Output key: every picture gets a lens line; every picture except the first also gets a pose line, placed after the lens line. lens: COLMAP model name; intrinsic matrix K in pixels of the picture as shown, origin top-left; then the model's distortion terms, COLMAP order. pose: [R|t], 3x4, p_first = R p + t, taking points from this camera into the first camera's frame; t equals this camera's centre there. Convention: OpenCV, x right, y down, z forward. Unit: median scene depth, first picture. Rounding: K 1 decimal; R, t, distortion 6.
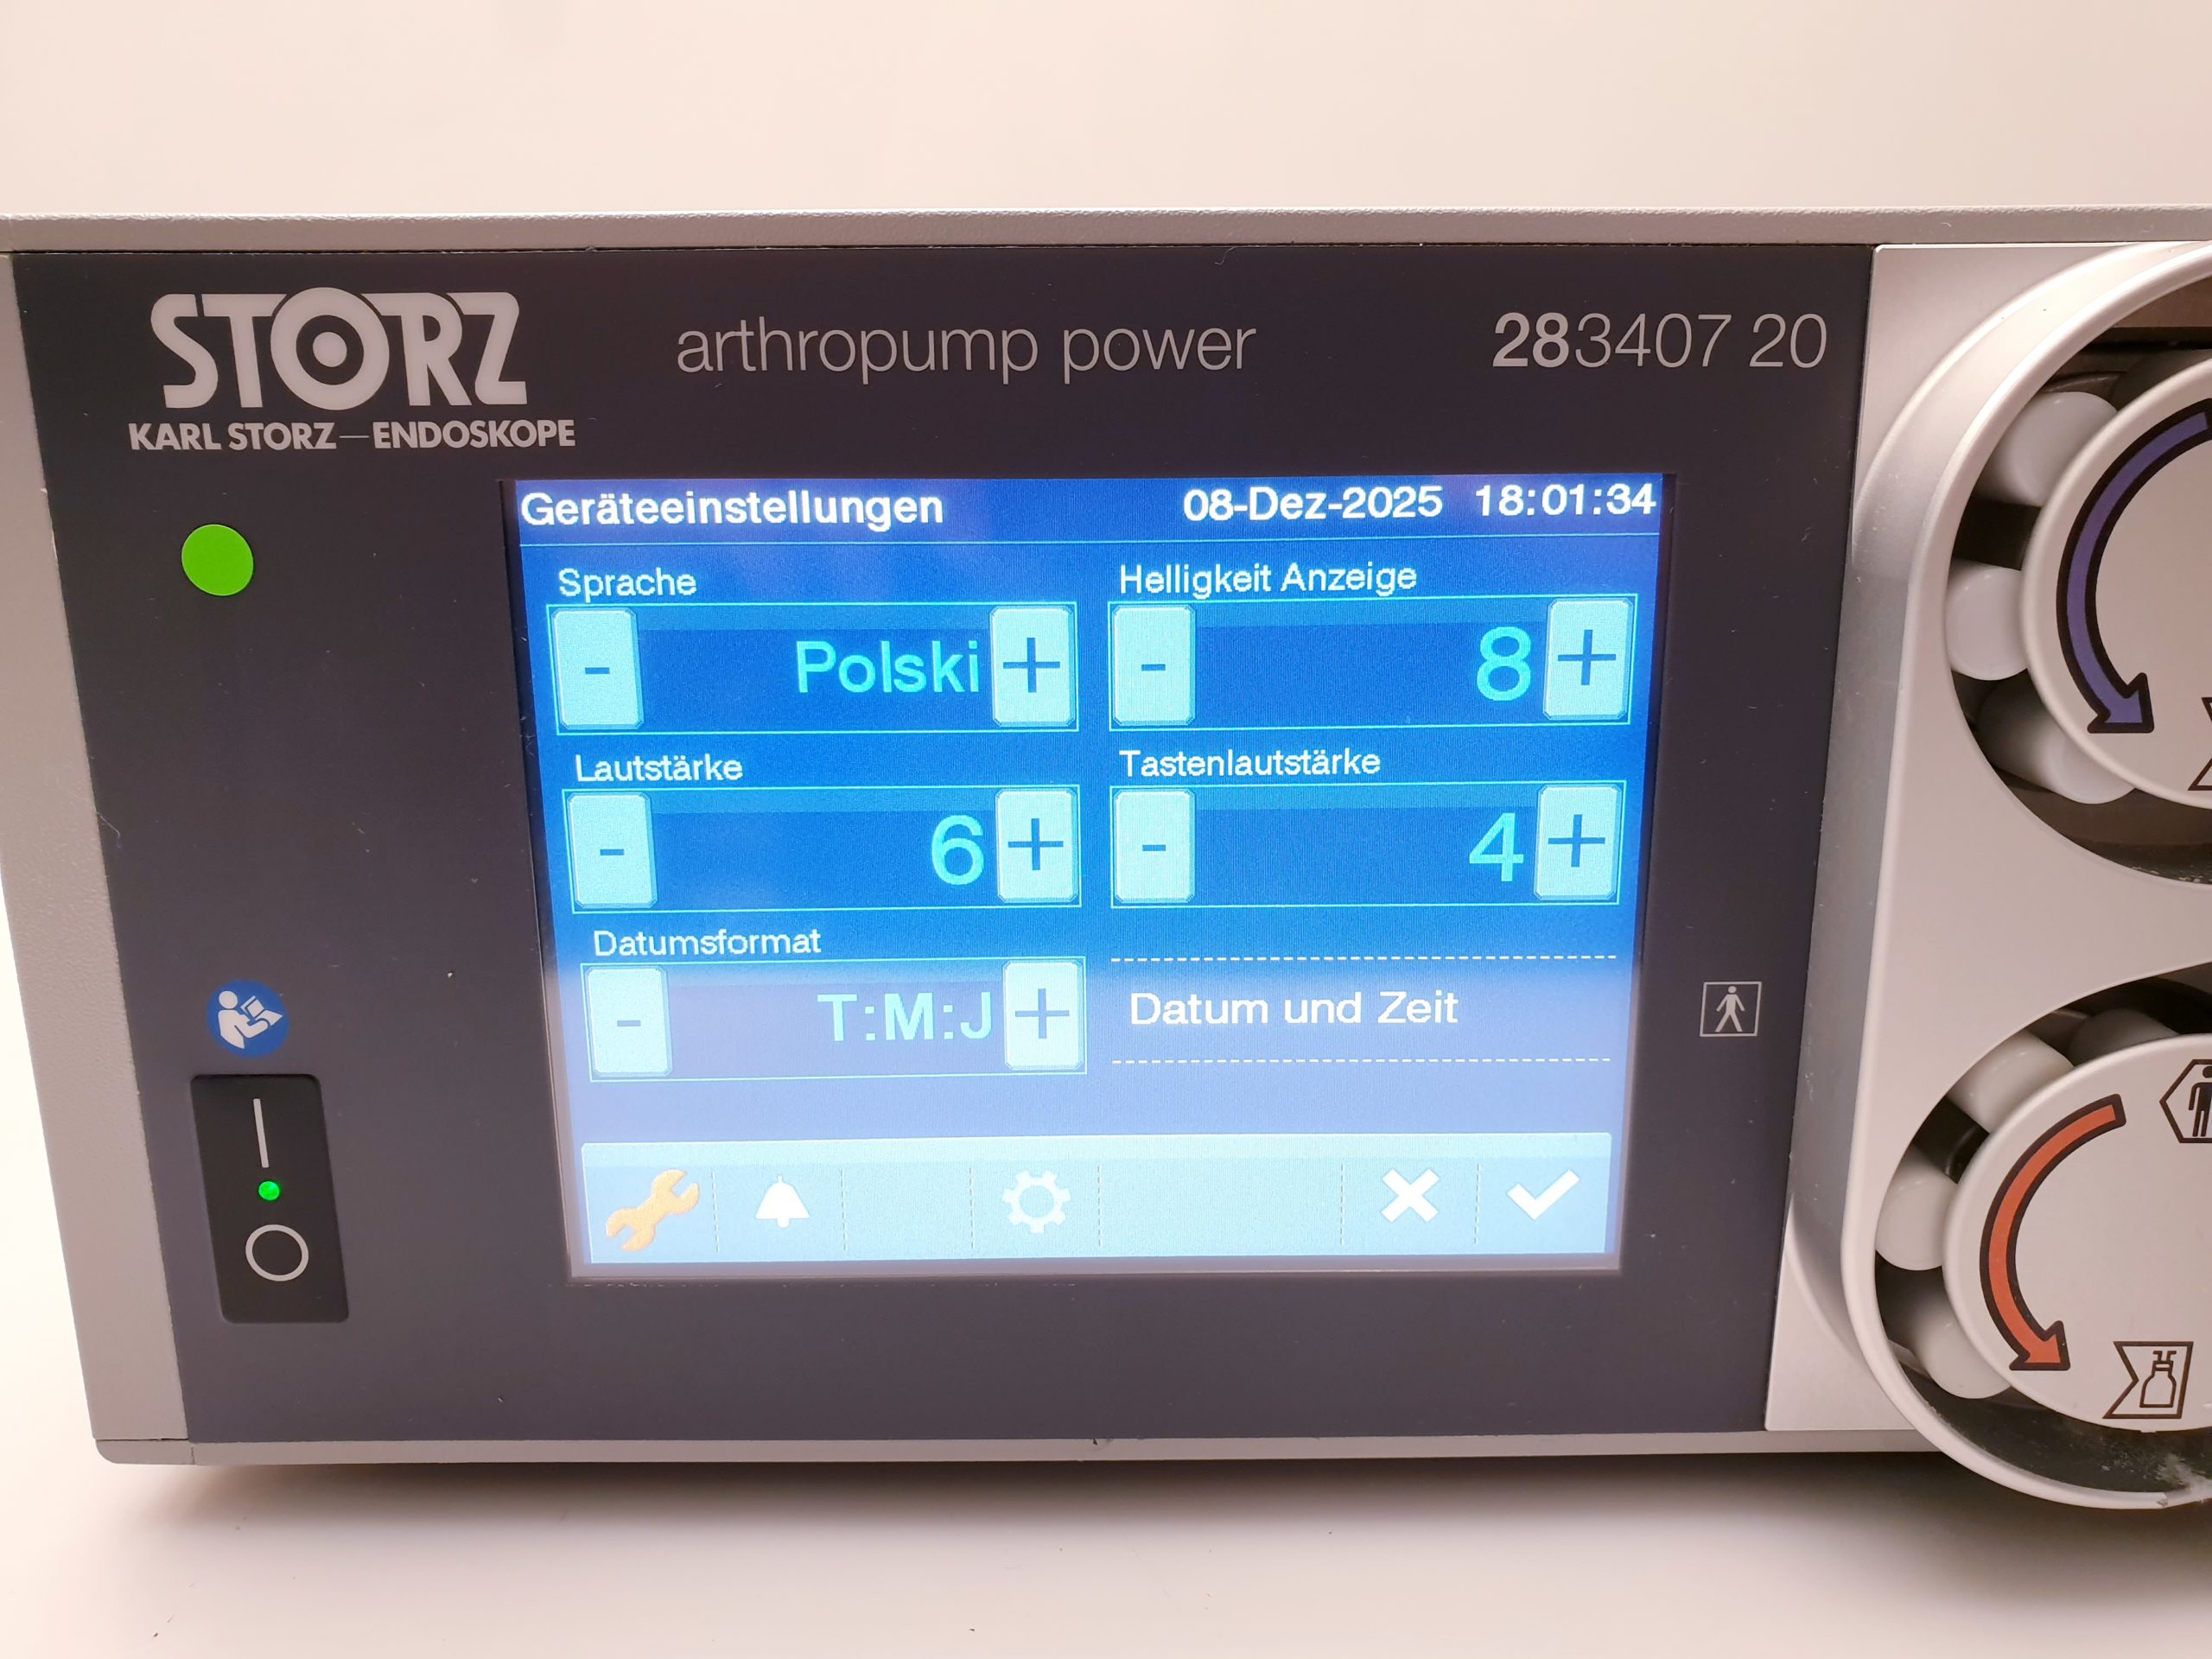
lens RADIAL K [[1657.7, 0, 1114.6], [0, 1657.7, 811.4], [0, 0, 1]] dist [-0.055081, 0.061755]
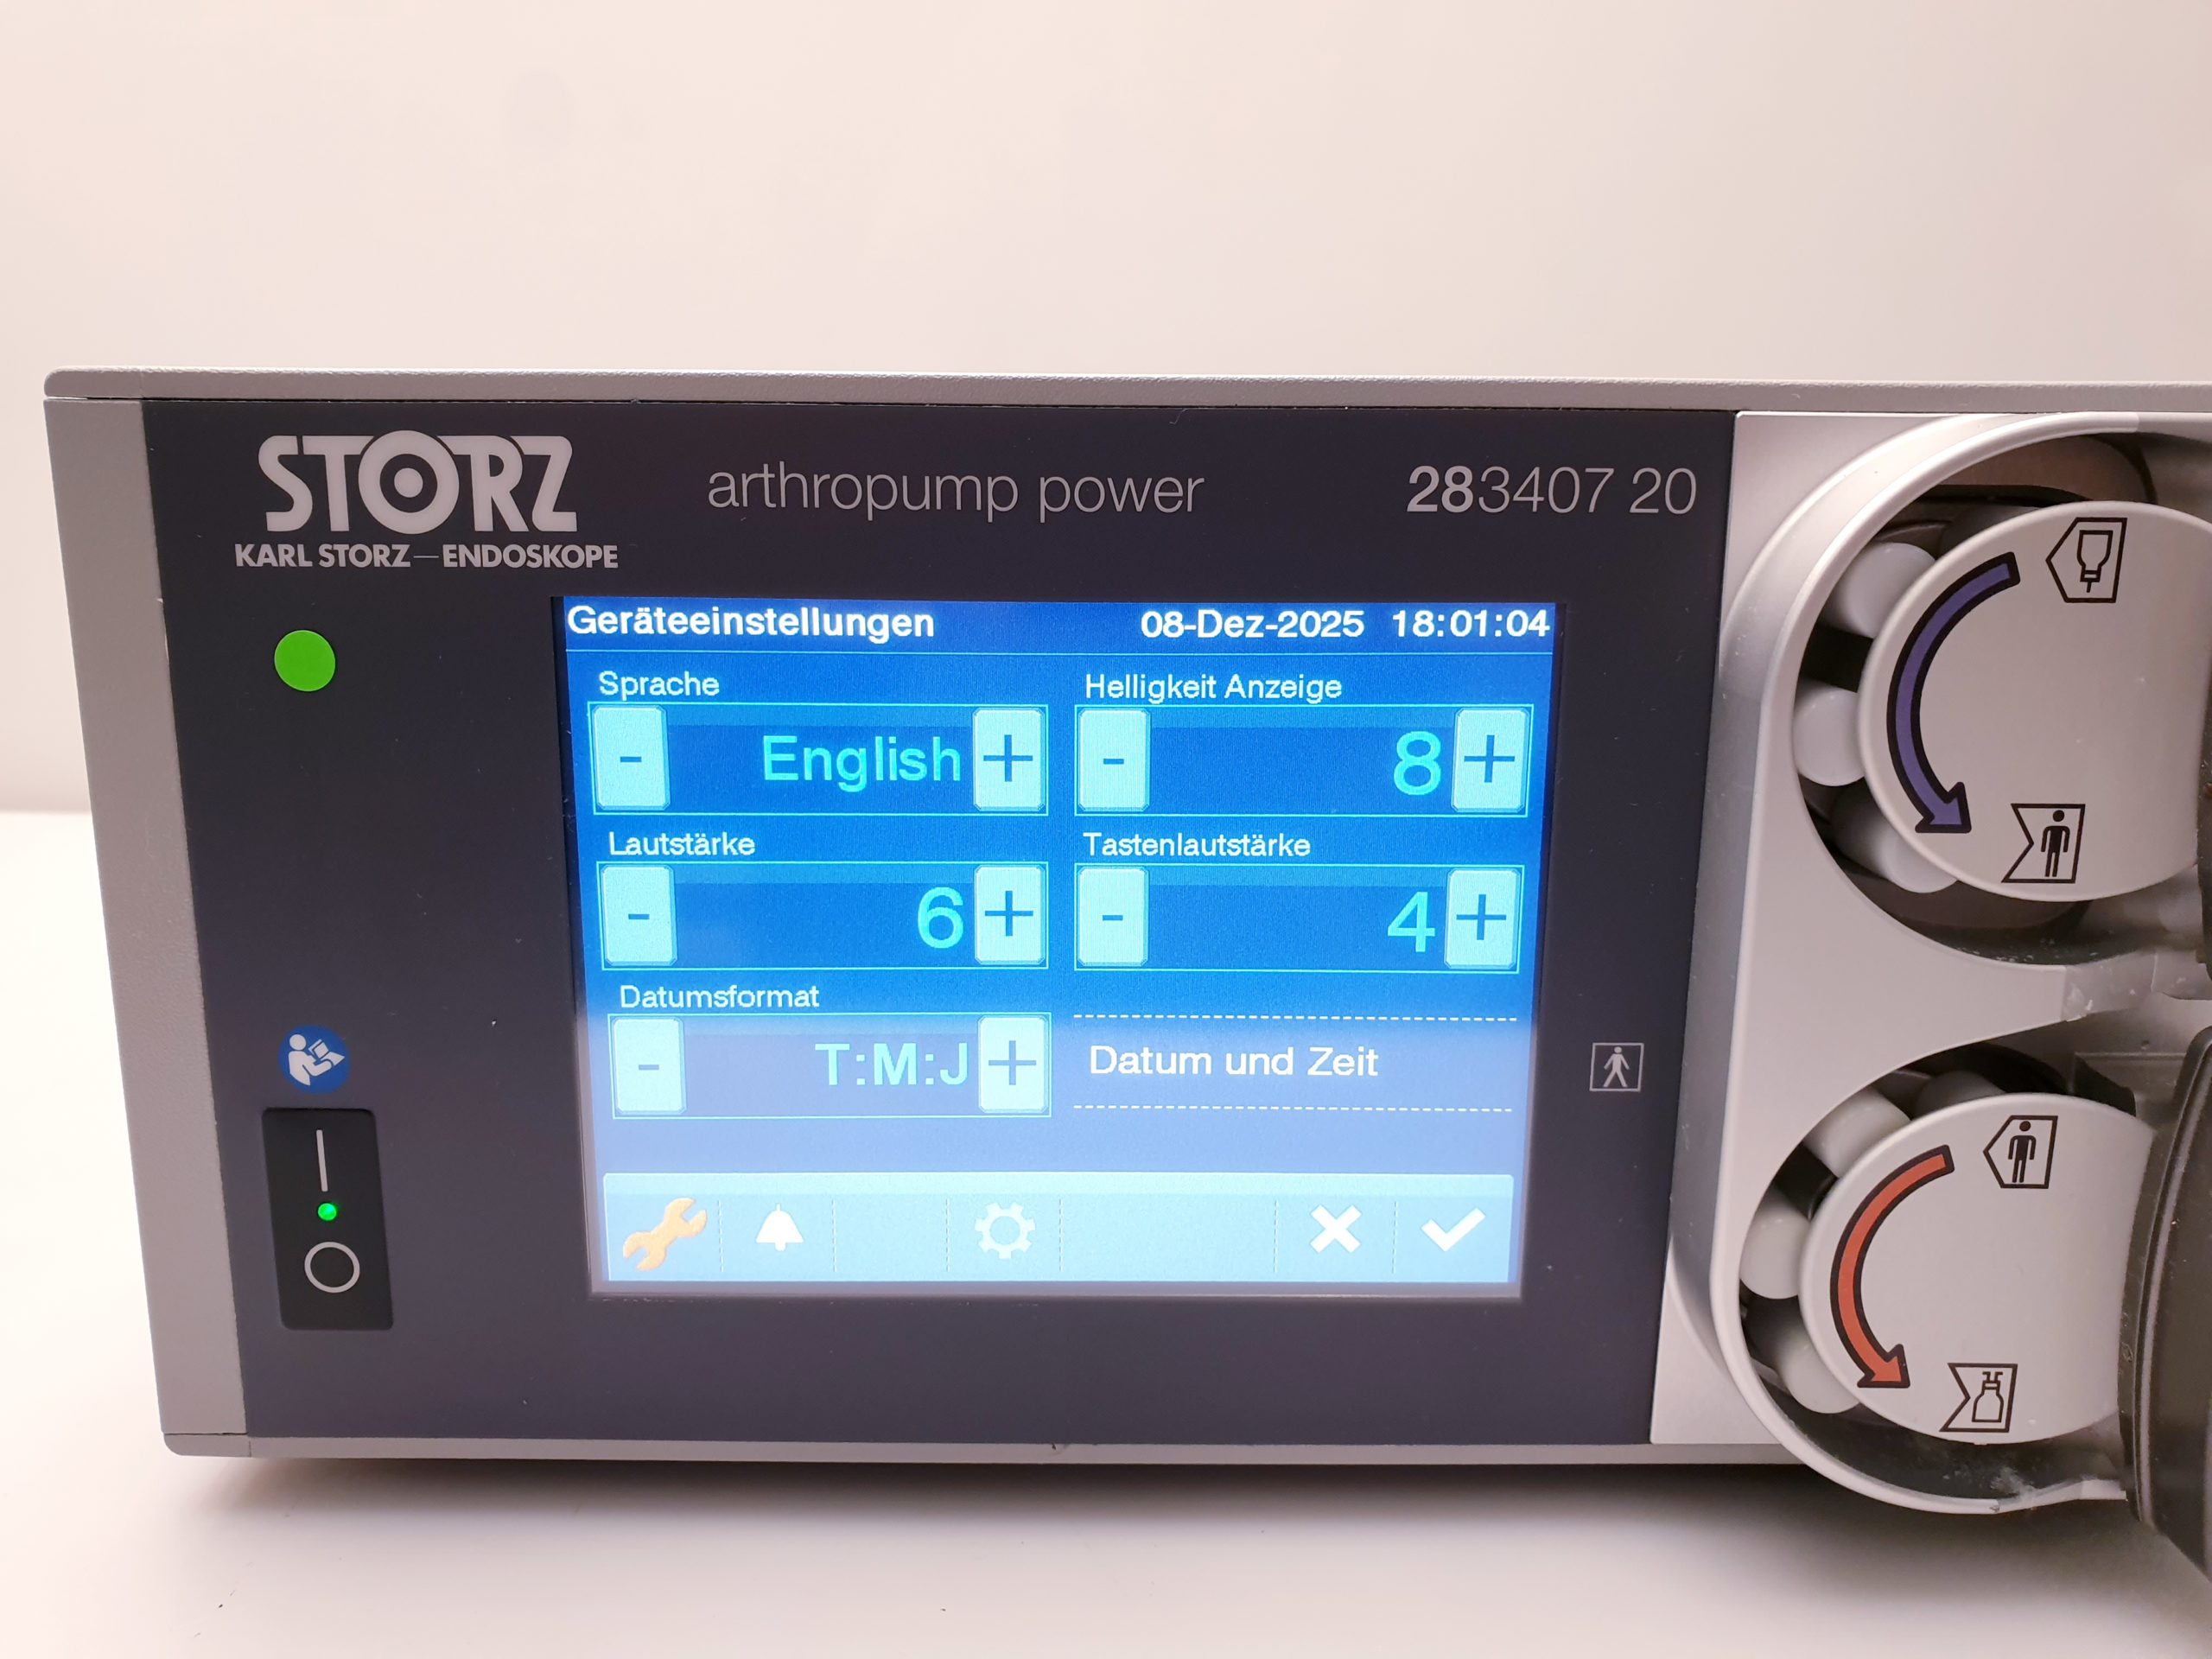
lens RADIAL K [[1712.8, 0, 1072.1], [0, 1712.8, 820.4], [0, 0, 1]] dist [-0.017042, 0.005355]
pose [[0.999921, 0.012451, -0.001459, -0.003125], [-0.012481, 0.999647, -0.023471, -0.018886], [0.001167, 0.023488, 0.999723, -0.197104]]
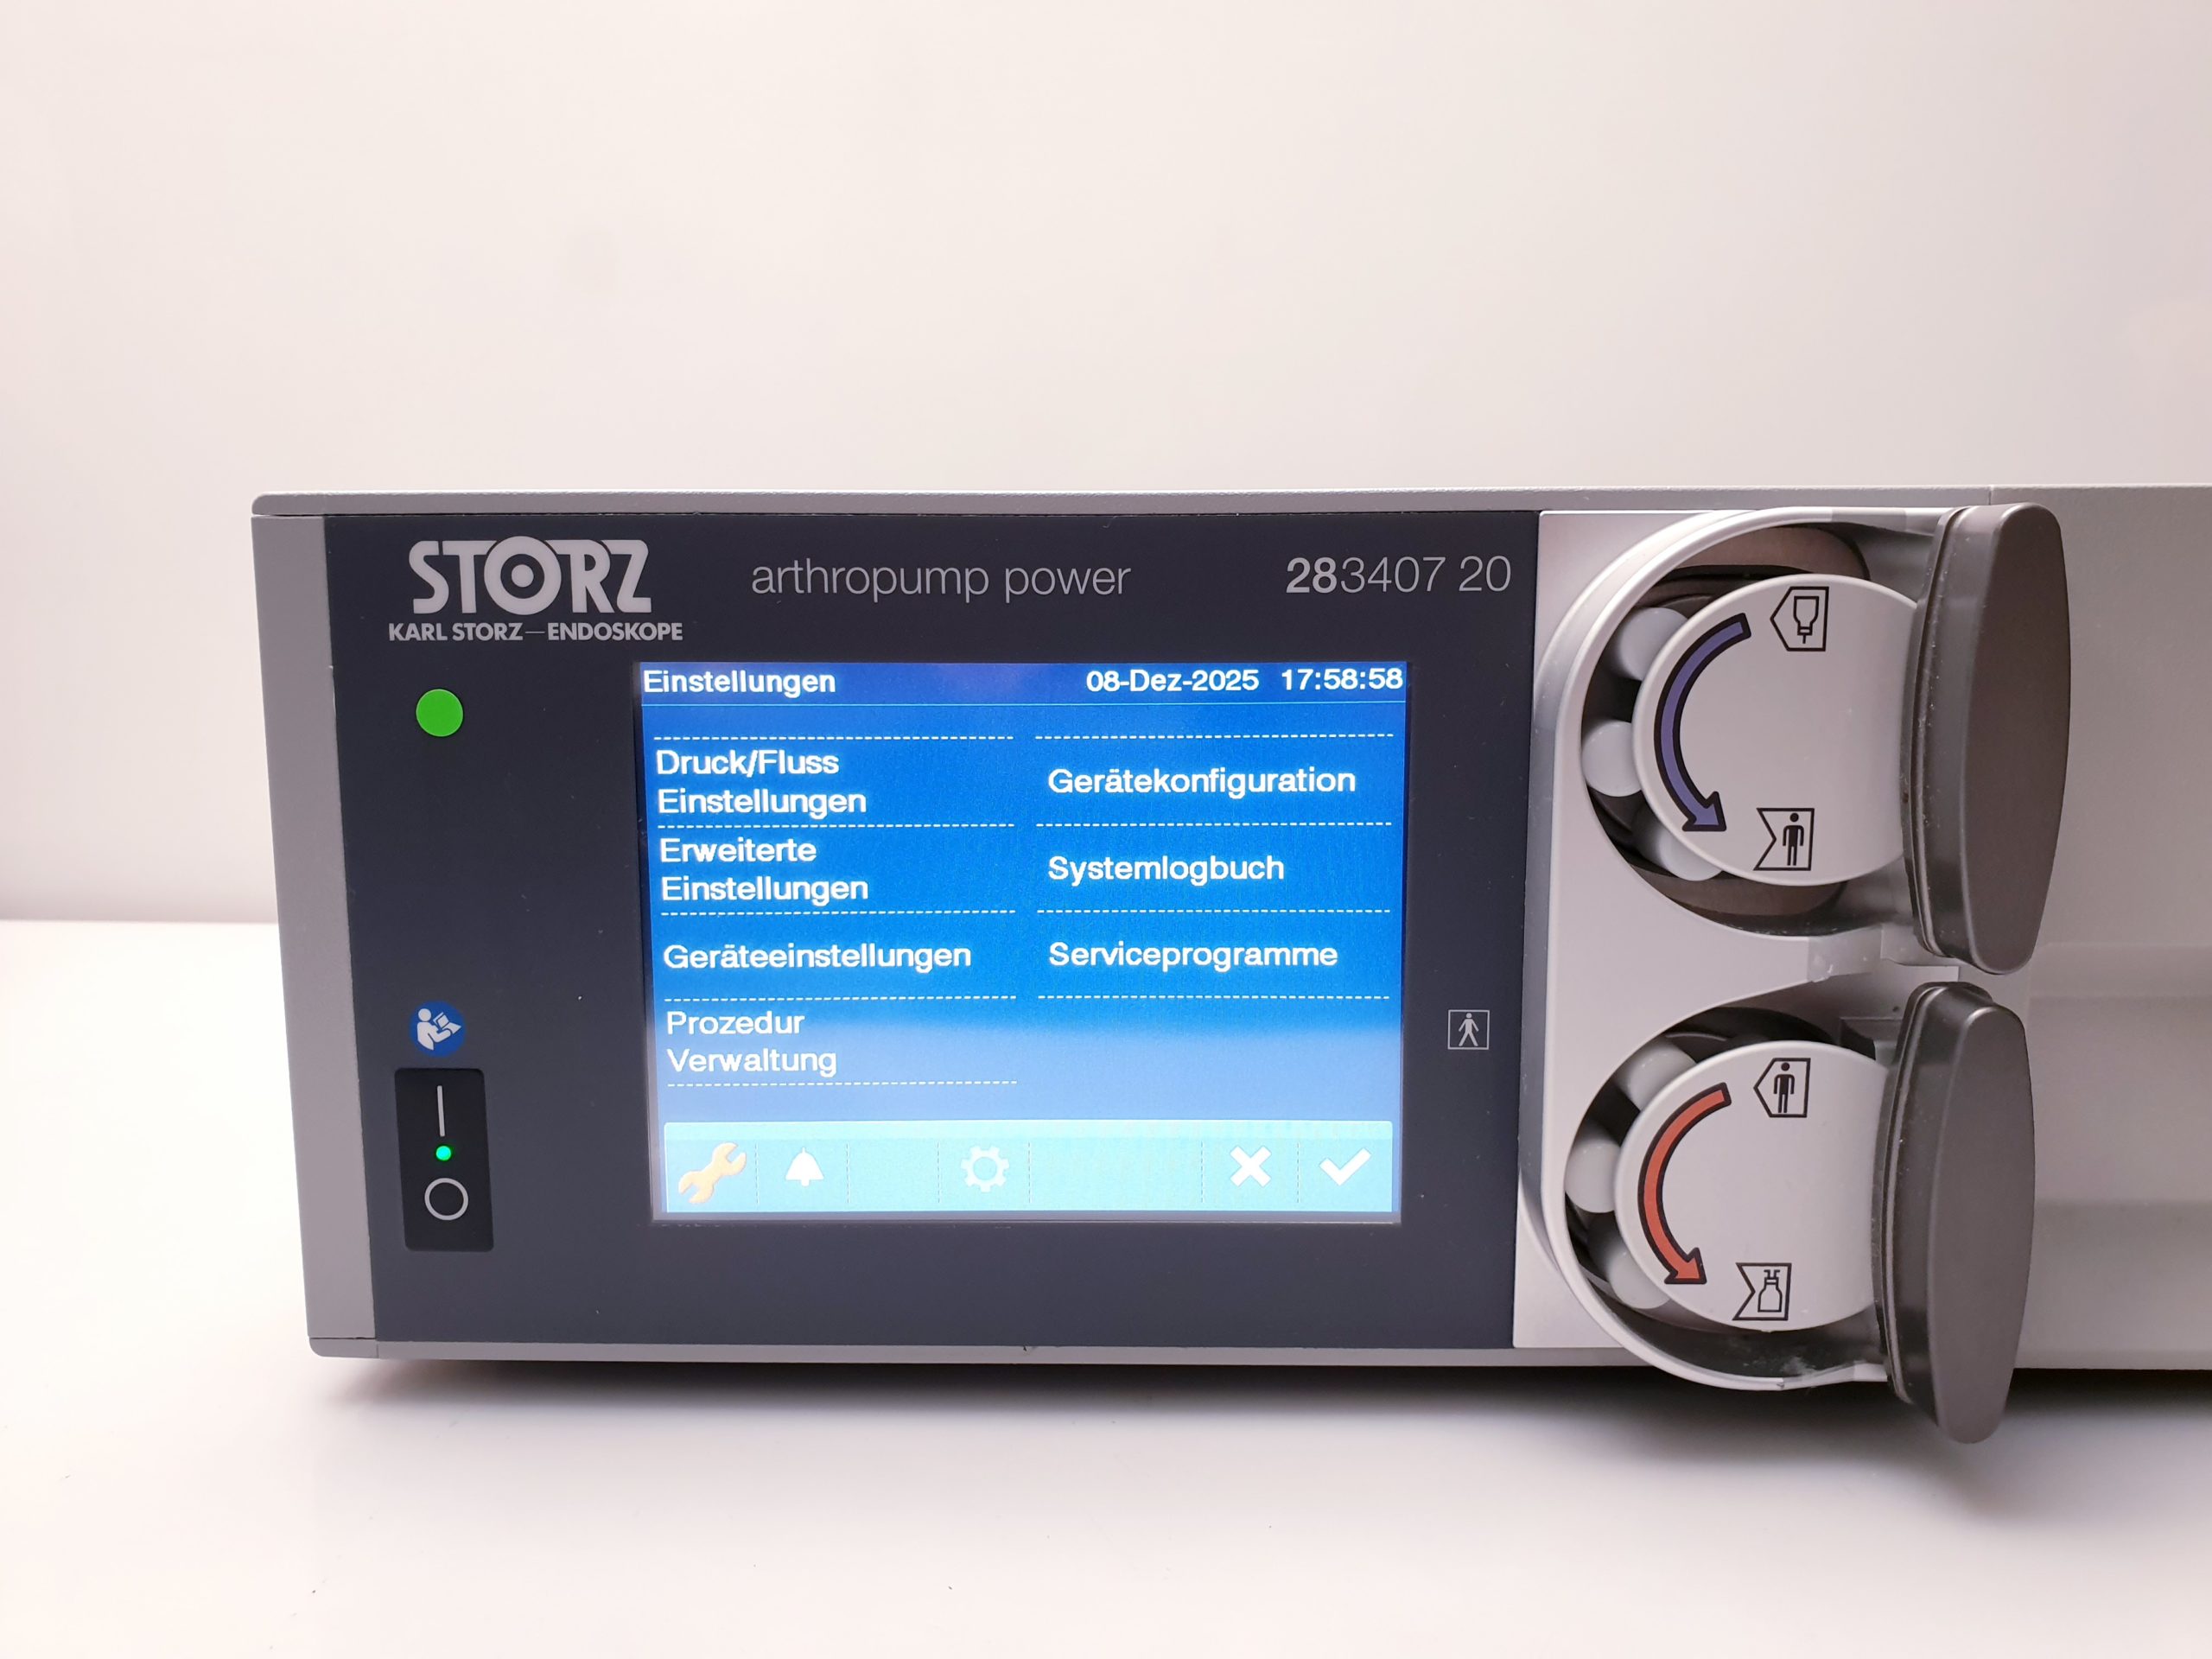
lens RADIAL K [[1627.5, 0, 1088.9], [0, 1627.5, 823.7], [0, 0, 1]] dist [0.107757, -0.354487]
pose [[0.999805, 0.005805, -0.018871, 0.073426], [-0.007624, 0.995176, -0.097805, 0.087998], [0.018212, 0.097930, 0.995027, -0.462899]]
